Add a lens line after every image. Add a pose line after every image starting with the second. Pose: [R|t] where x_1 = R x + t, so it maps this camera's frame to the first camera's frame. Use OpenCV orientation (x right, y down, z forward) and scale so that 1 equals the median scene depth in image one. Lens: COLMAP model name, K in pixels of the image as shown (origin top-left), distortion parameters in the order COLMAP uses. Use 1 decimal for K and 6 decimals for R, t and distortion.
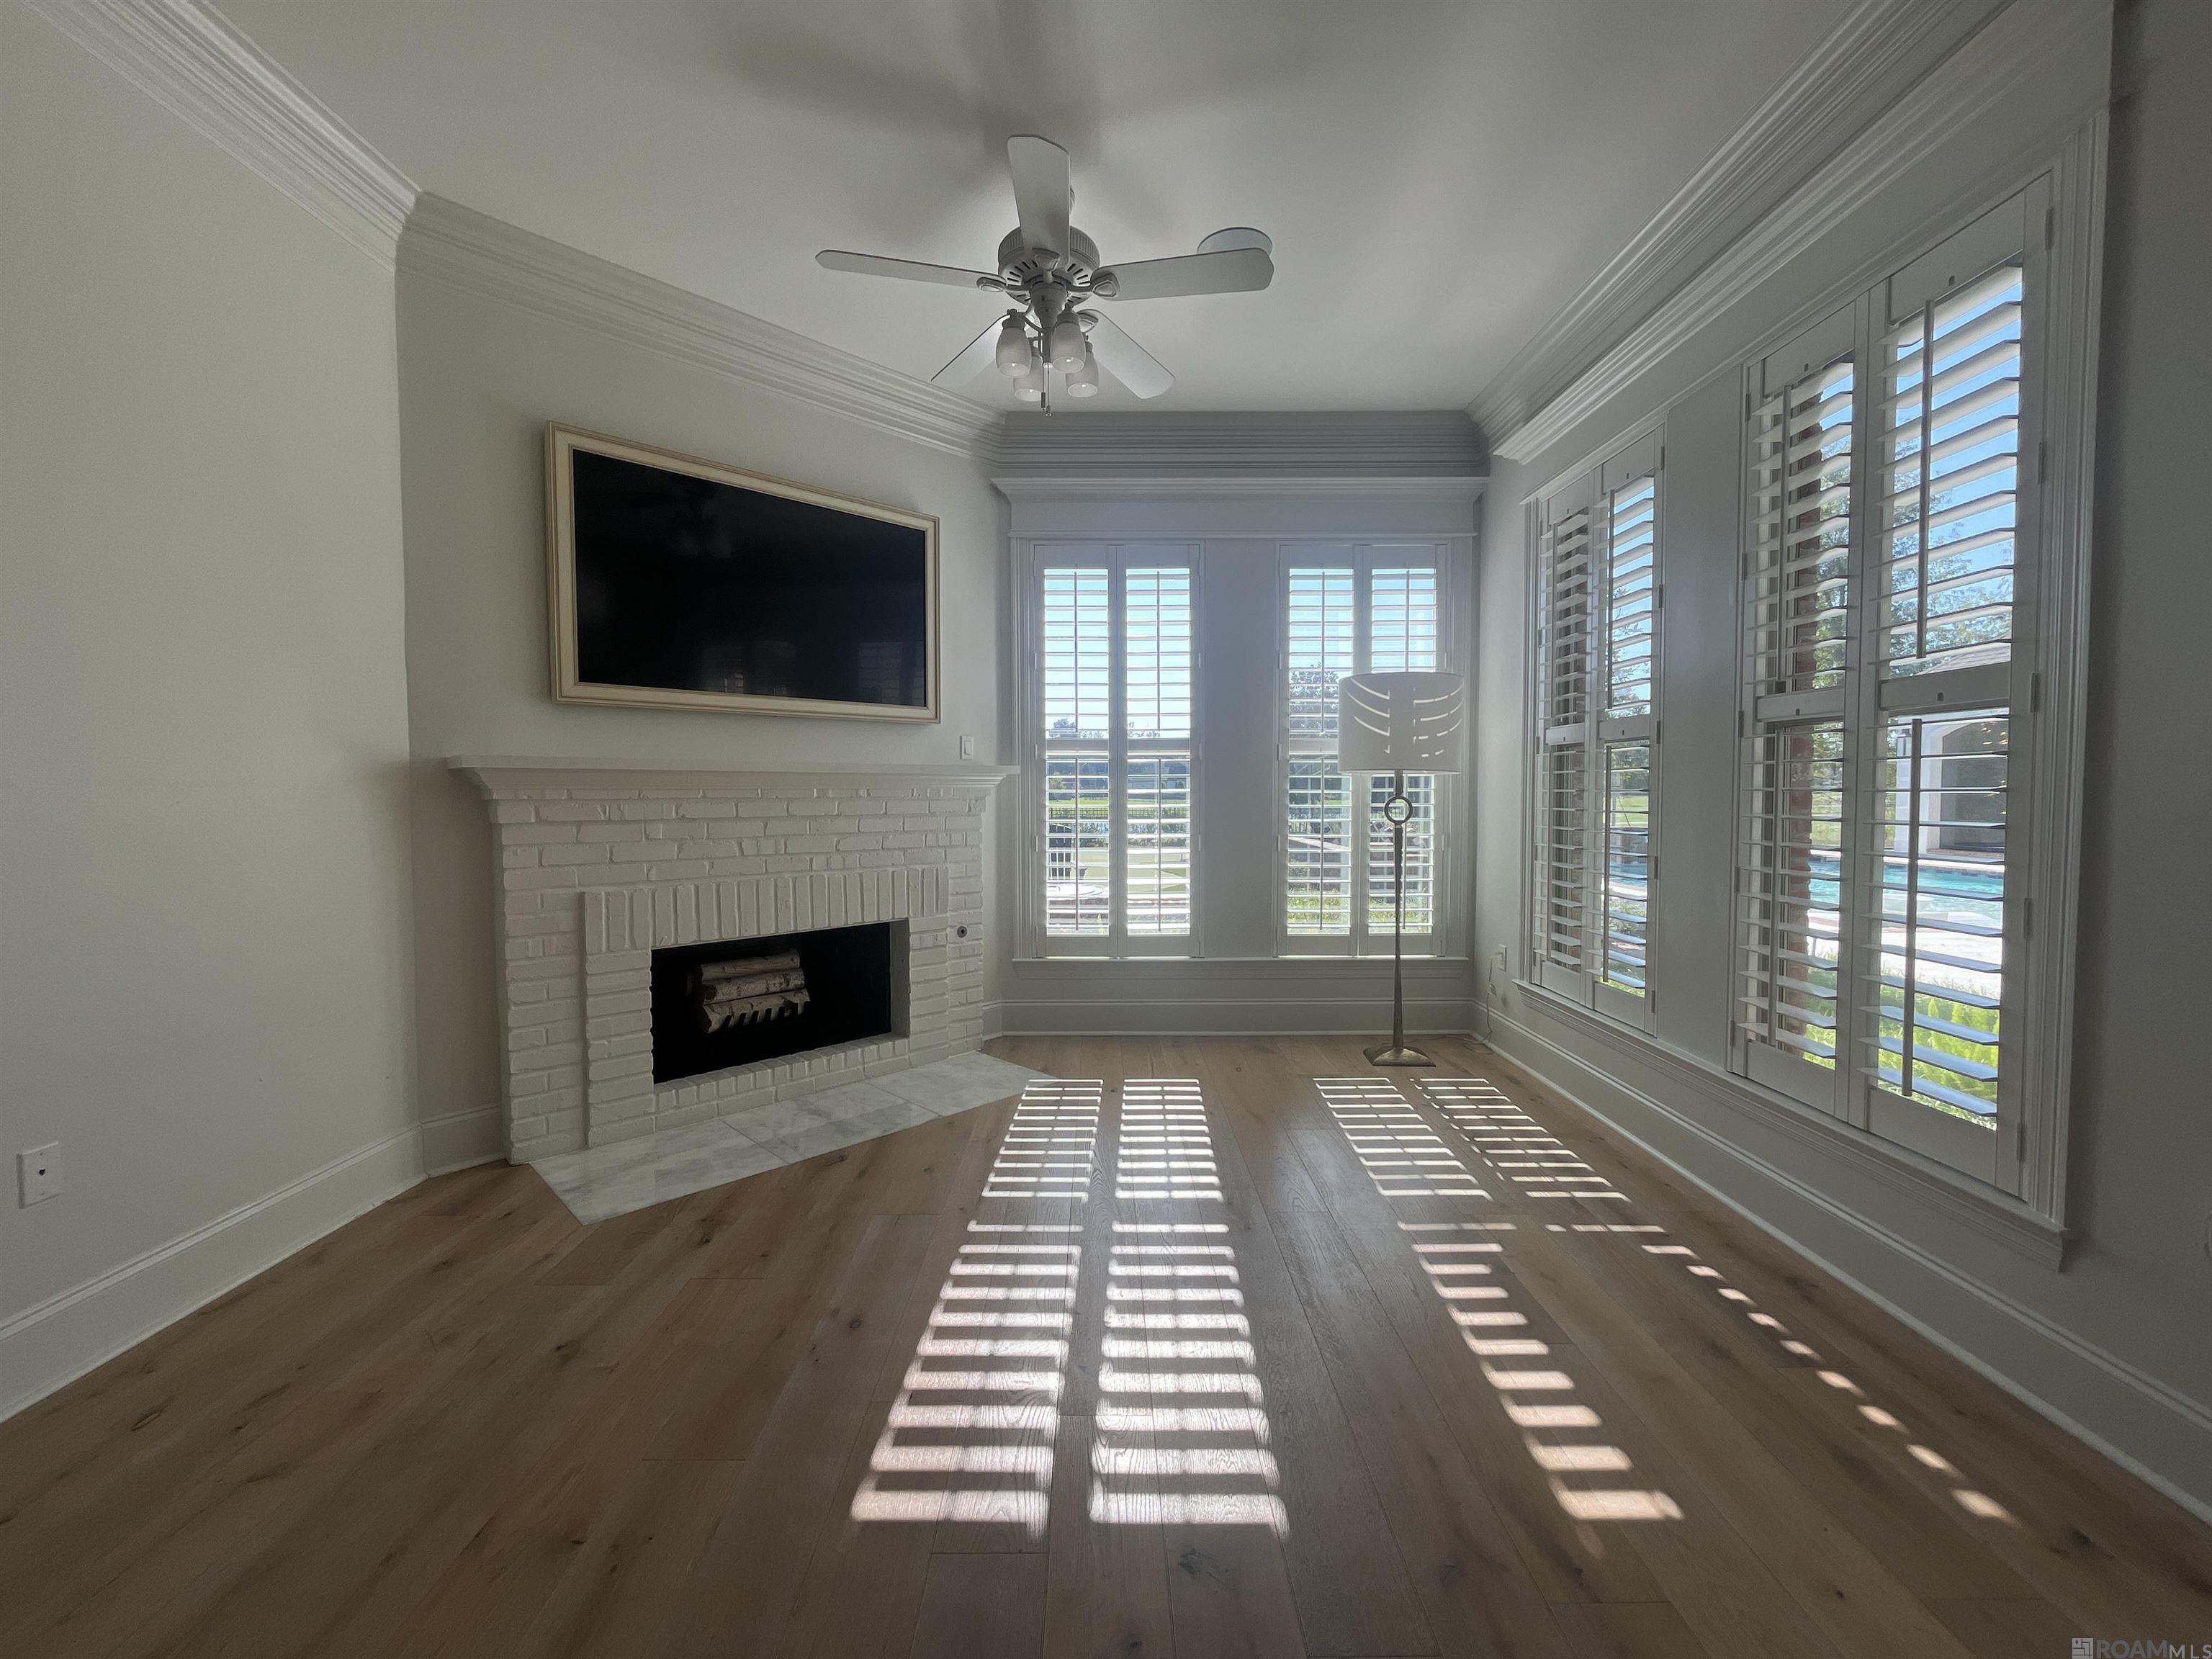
lens RADIAL K [[903.0, 0, 1094.5], [0, 903.0, 825.3], [0, 0, 1]] dist [-0.001876, -0.000275]
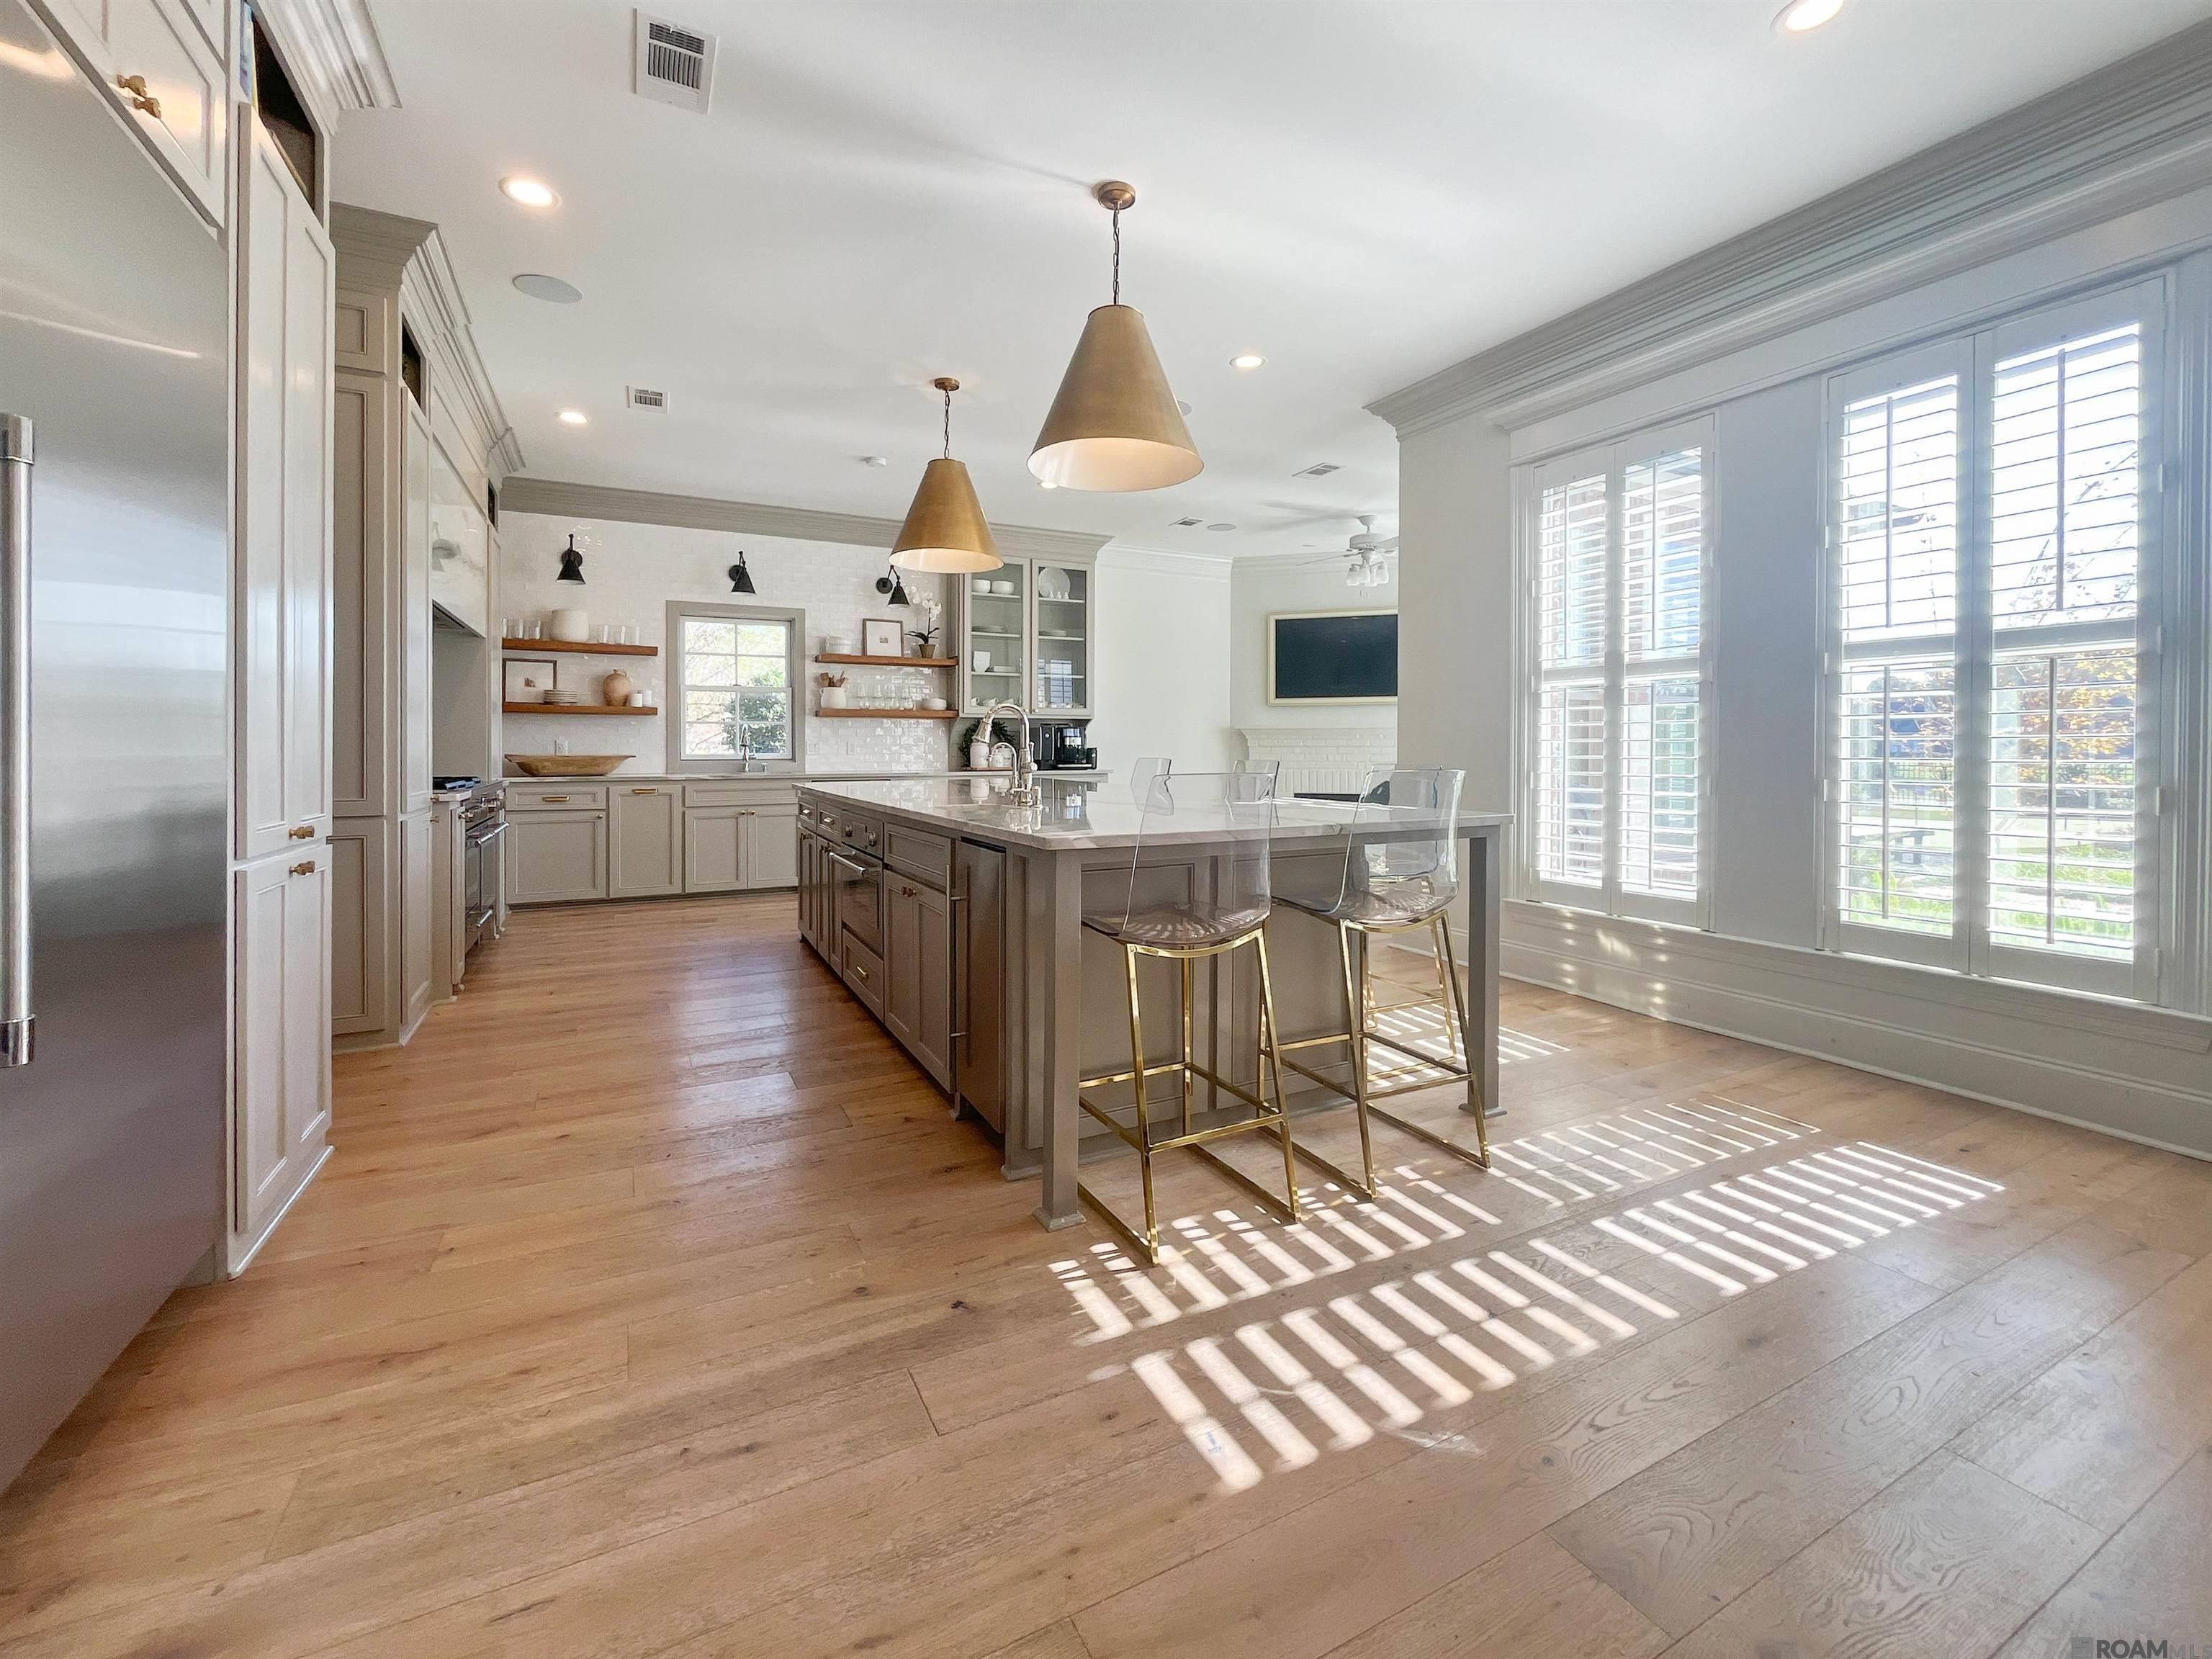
lens RADIAL K [[903.0, 0, 1065.2], [0, 903.0, 753.9], [0, 0, 1]] dist [-0.001876, -0.000275]
pose [[0.452666, 0.007811, -0.891646, 0.308910], [-0.027956, 0.999594, -0.005436, 0.013249], [0.891242, 0.027388, 0.452701, 0.137302]]
